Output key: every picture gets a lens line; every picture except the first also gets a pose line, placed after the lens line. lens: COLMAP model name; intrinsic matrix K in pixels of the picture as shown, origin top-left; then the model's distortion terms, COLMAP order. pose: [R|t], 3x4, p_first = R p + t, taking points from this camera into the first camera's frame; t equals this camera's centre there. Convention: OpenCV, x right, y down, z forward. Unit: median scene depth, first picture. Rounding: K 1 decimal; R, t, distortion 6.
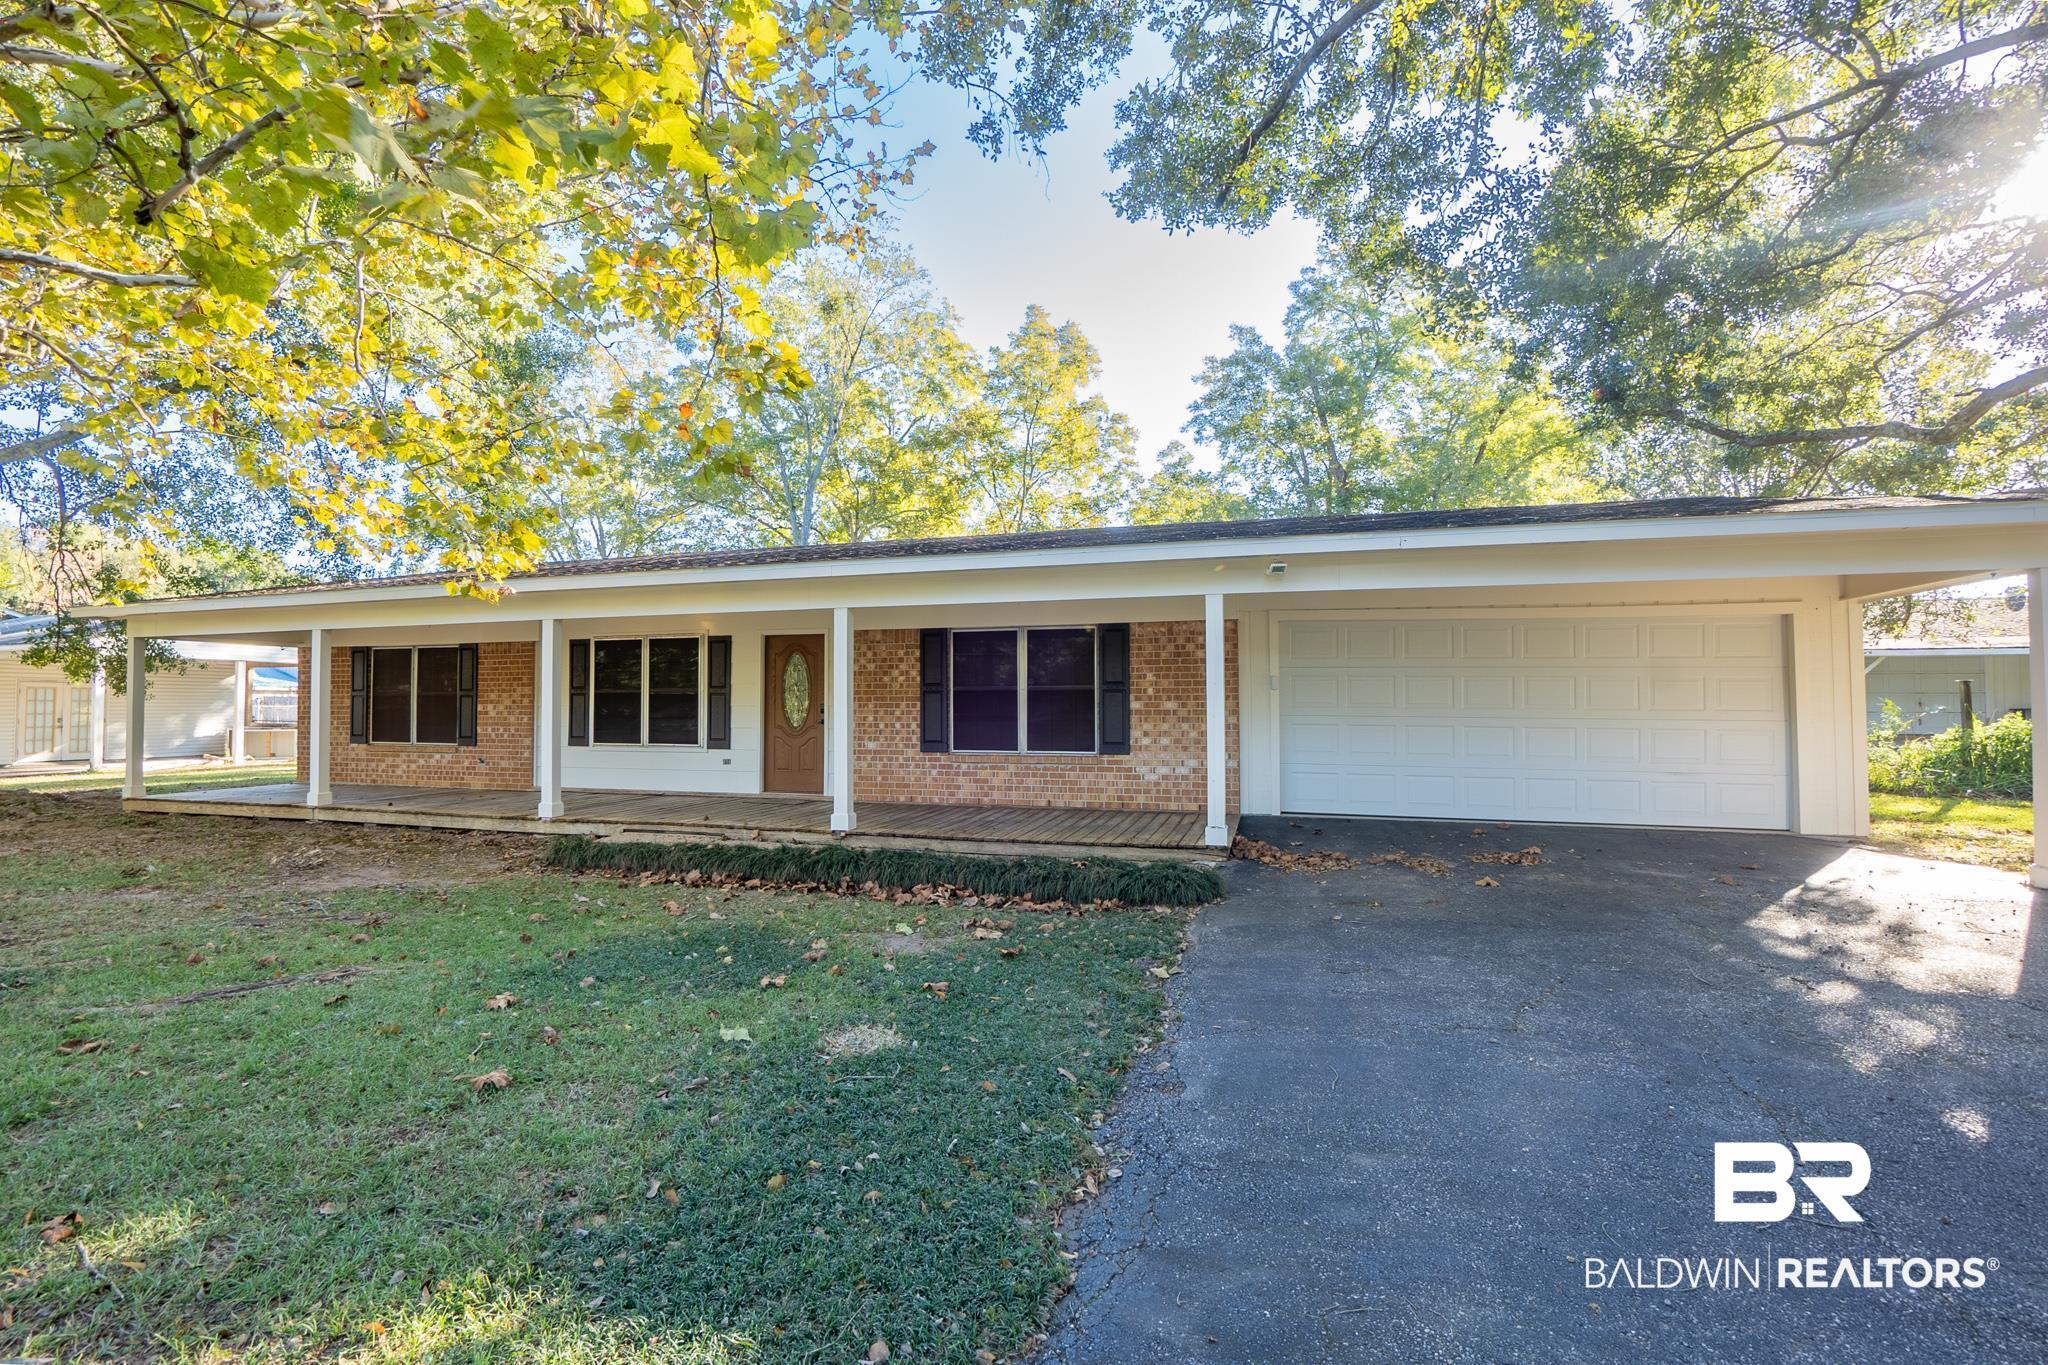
lens RADIAL K [[931.0, 0, 989.7], [0, 931.0, 688.0], [0, 0, 1]] dist [-0.050264, 0.000517]
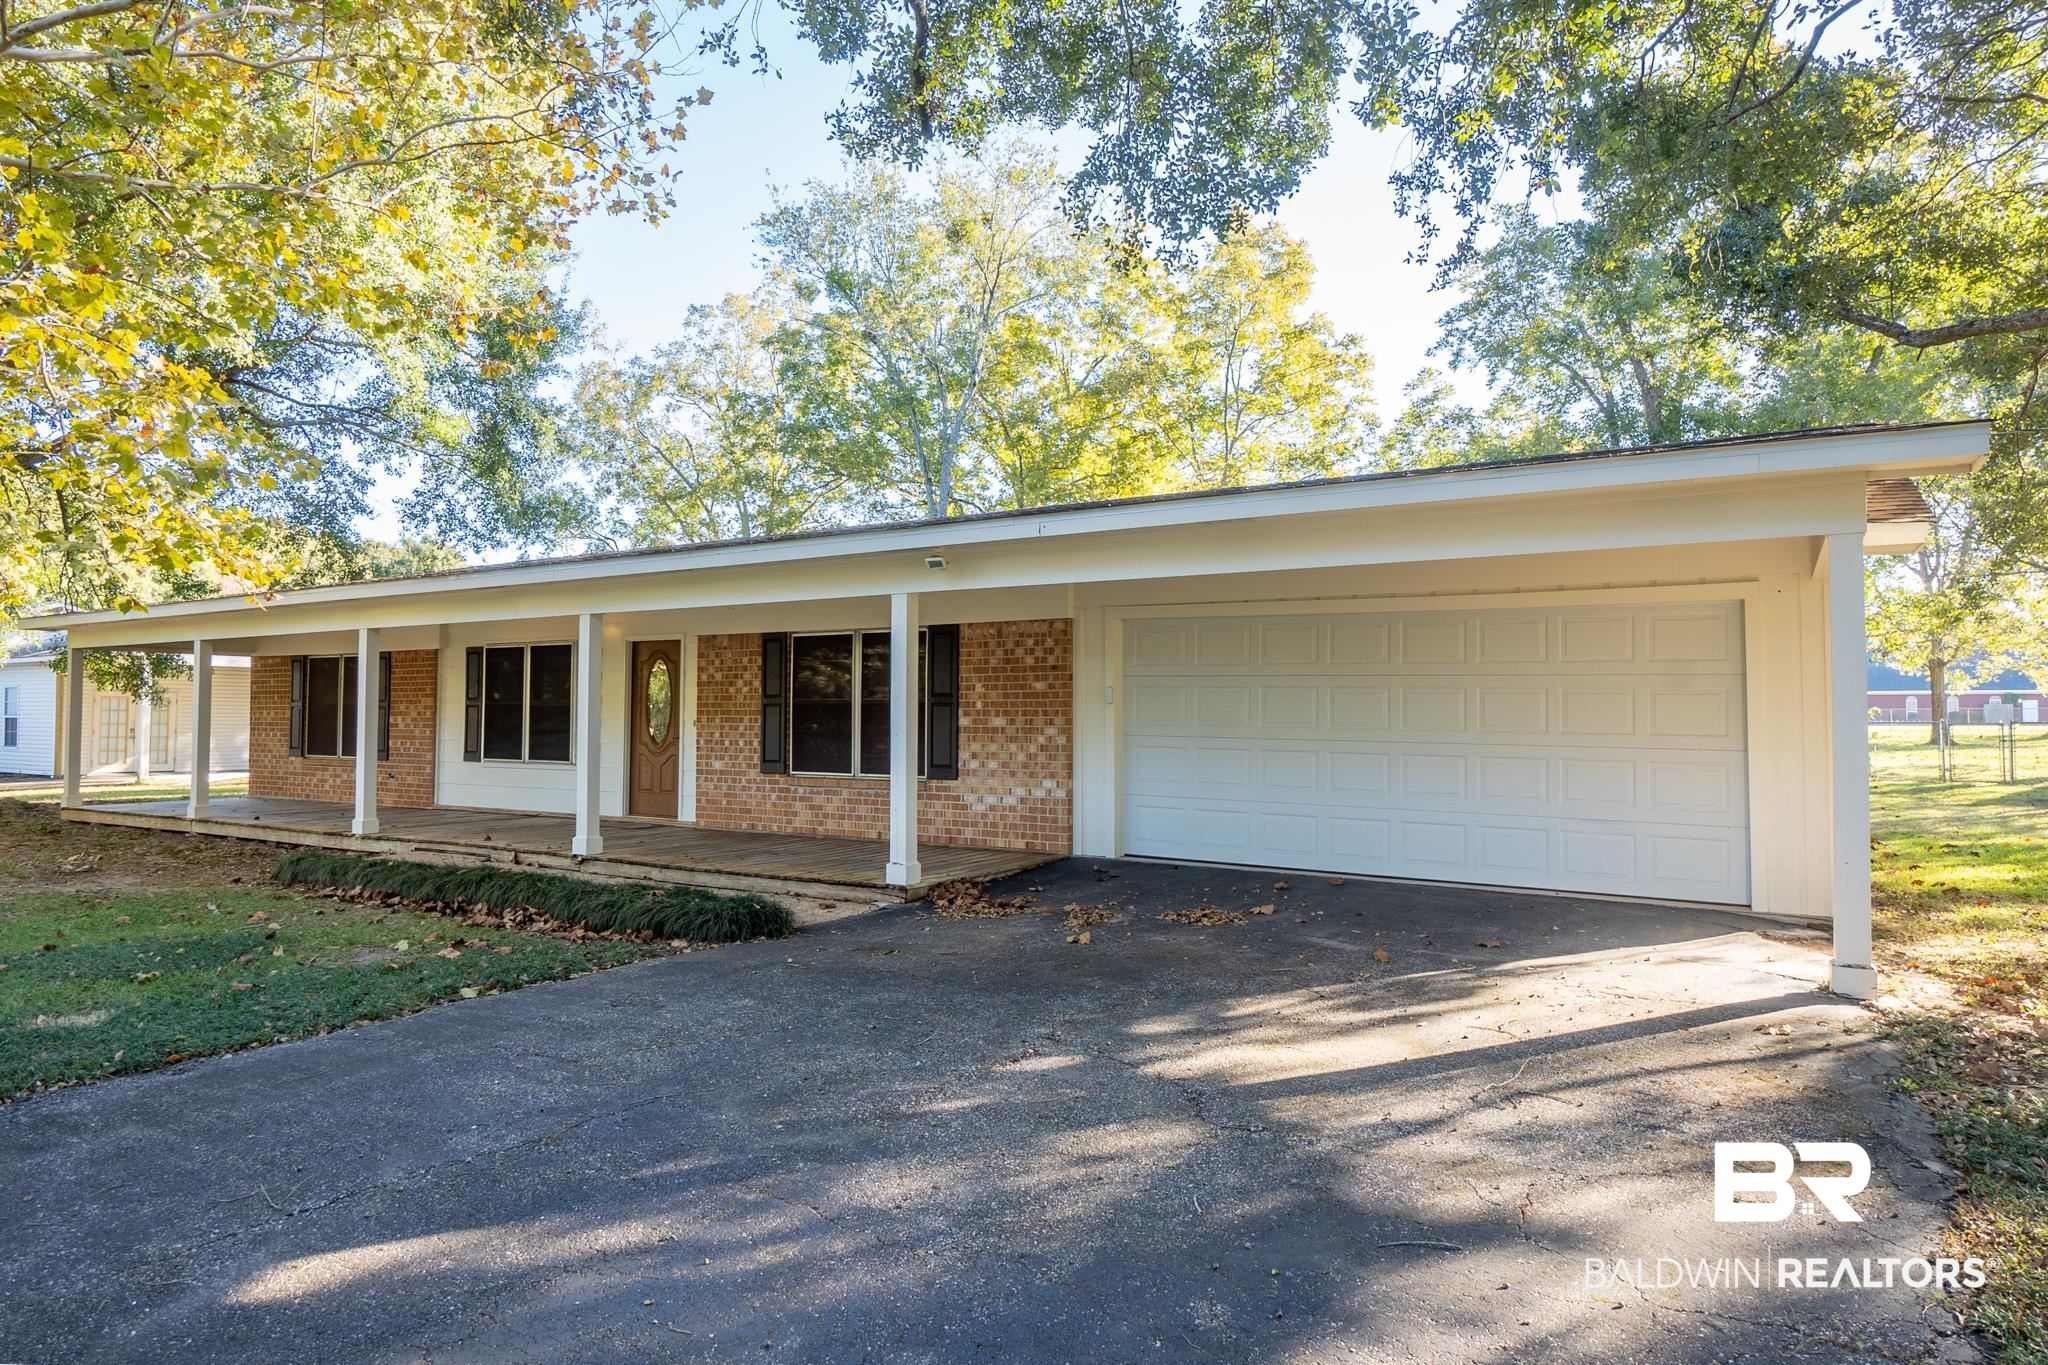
lens RADIAL K [[1200.3, 0, 1024.0], [0, 1200.3, 682.5], [0, 0, 1]] dist [-0.017787, 0.002275]
pose [[0.969804, -0.001546, -0.243880, 0.432162], [-0.001395, 0.999928, -0.011888, -0.003630], [0.243881, 0.011869, 0.969732, -0.038611]]
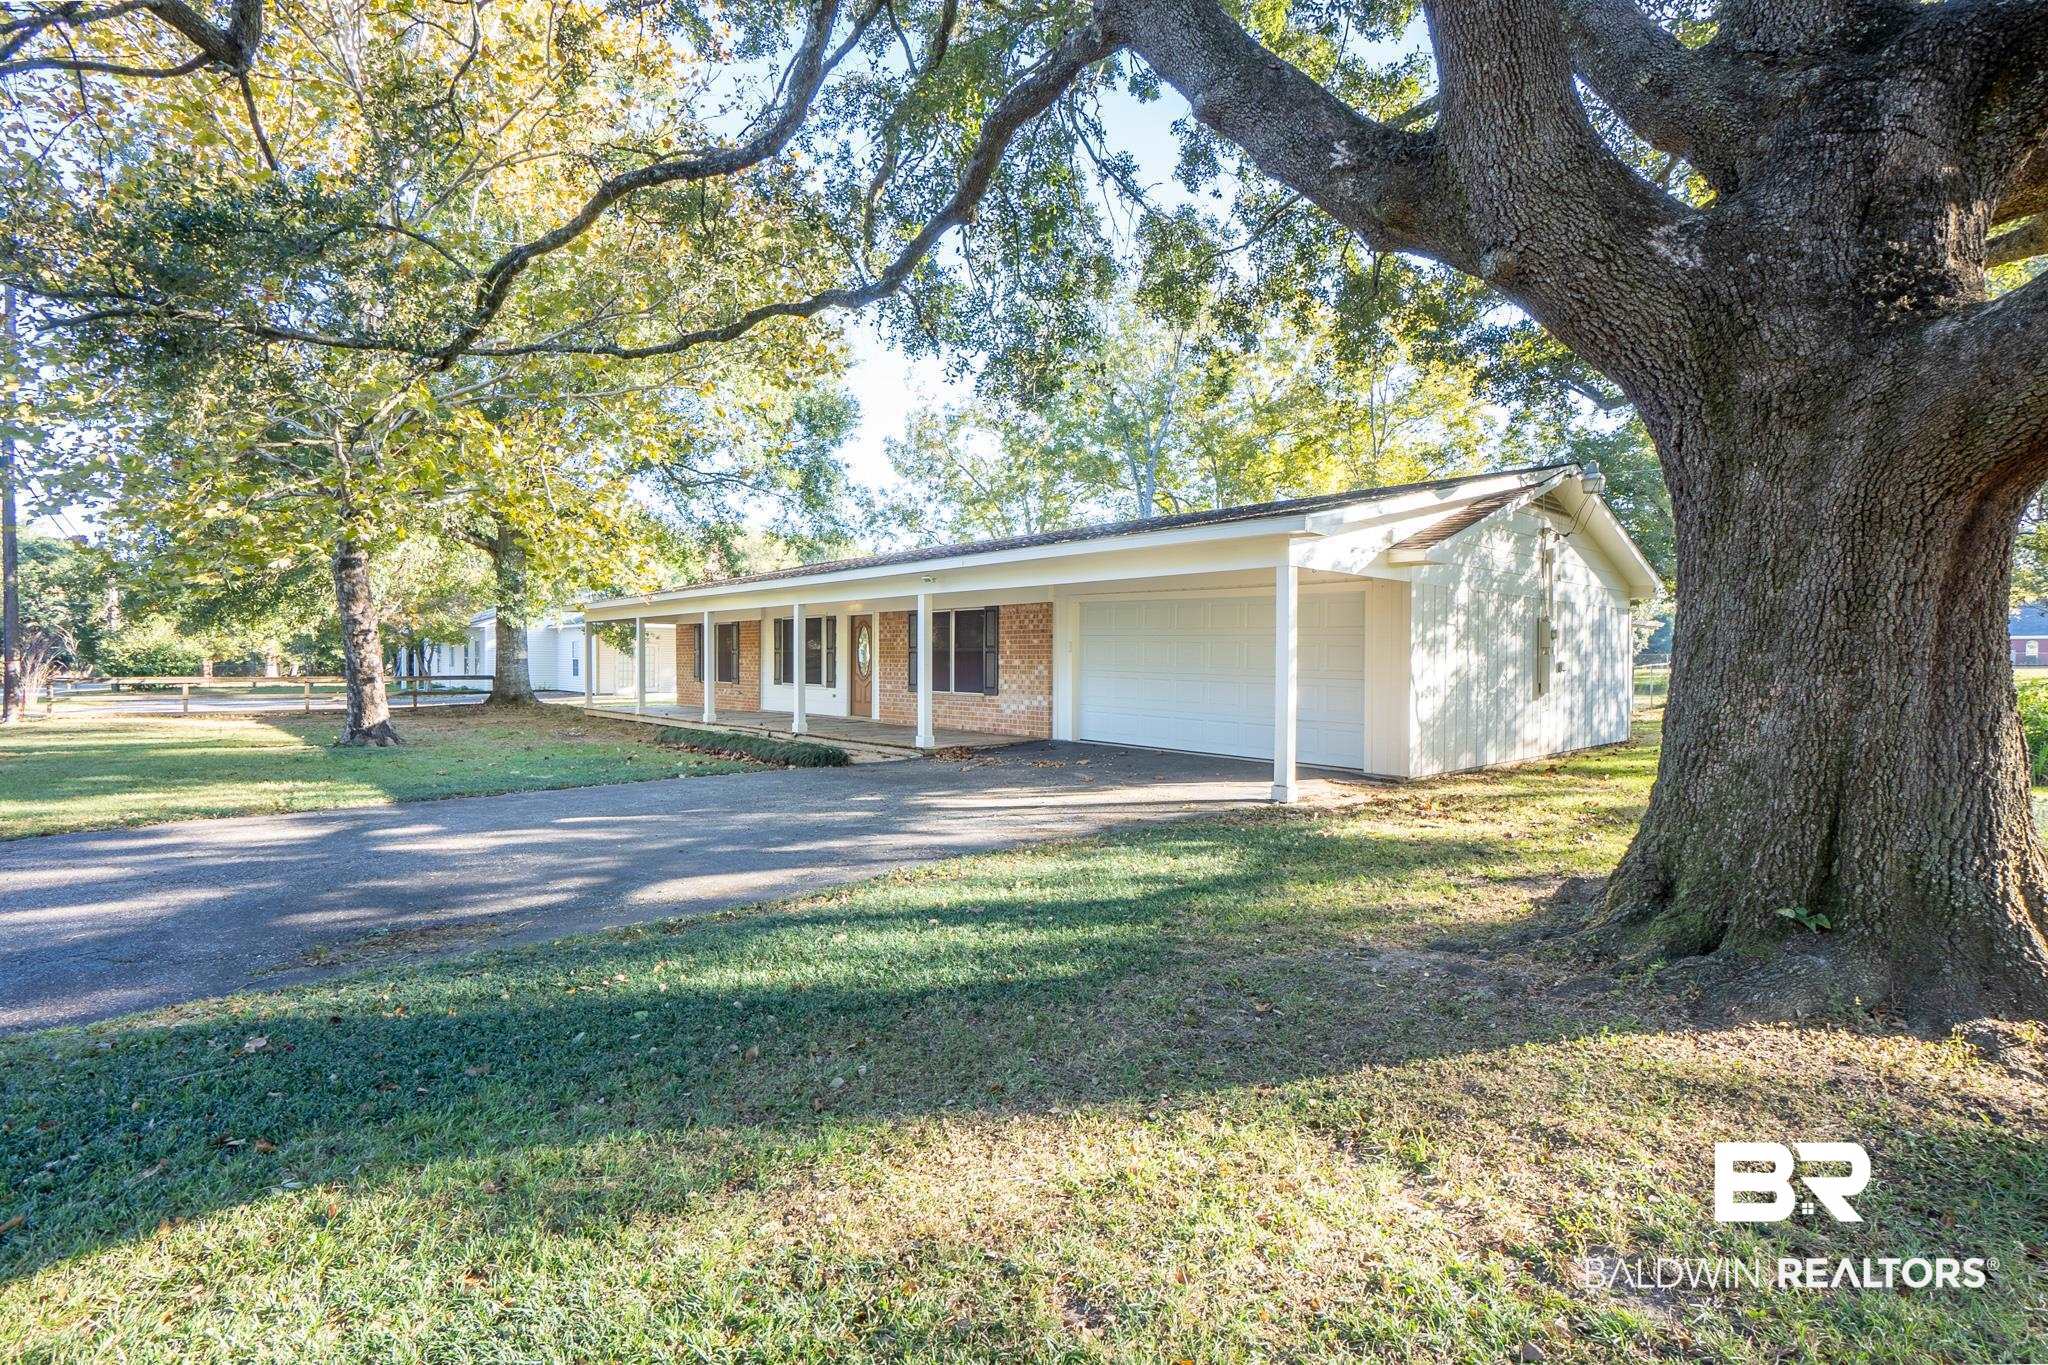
lens RADIAL K [[968.4, 0, 1024.0], [0, 968.4, 682.5], [0, 0, 1]] dist [-0.054876, -0.000225]
pose [[0.861190, 0.017346, -0.507987, 0.872489], [0.003680, 0.999178, 0.040358, -0.009503], [0.508270, -0.036626, 0.860419, -0.262340]]
